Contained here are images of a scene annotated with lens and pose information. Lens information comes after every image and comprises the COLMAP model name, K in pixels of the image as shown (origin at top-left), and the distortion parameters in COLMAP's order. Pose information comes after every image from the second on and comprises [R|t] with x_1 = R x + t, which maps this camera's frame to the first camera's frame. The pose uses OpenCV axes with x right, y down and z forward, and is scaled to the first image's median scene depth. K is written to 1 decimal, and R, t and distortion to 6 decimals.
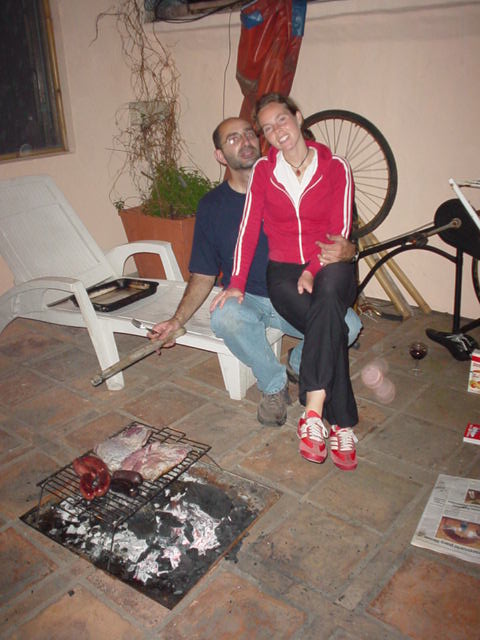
lens RADIAL K [[626.9, 0, 240.0], [0, 626.9, 320.0], [0, 0, 1]] dist [-0.098878, 0.030149]
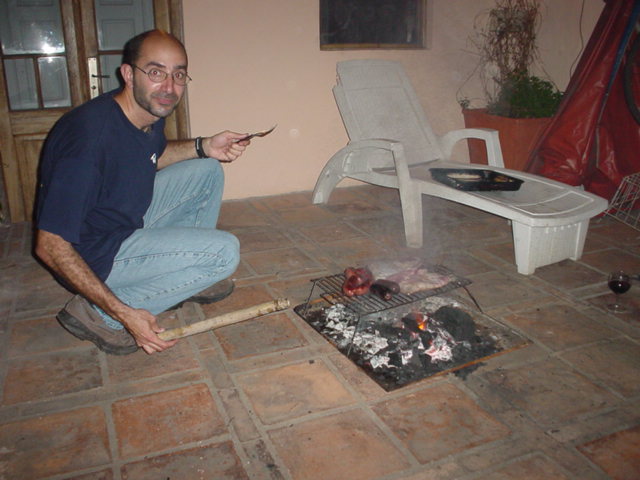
lens RADIAL K [[626.9, 0, 320.0], [0, 626.9, 240.0], [0, 0, 1]] dist [-0.098878, 0.030149]
pose [[0.884641, 0.171224, -0.433697, 0.176441], [-0.194829, 0.980784, -0.010192, 0.206619], [0.423618, 0.093513, 0.901001, -0.047679]]
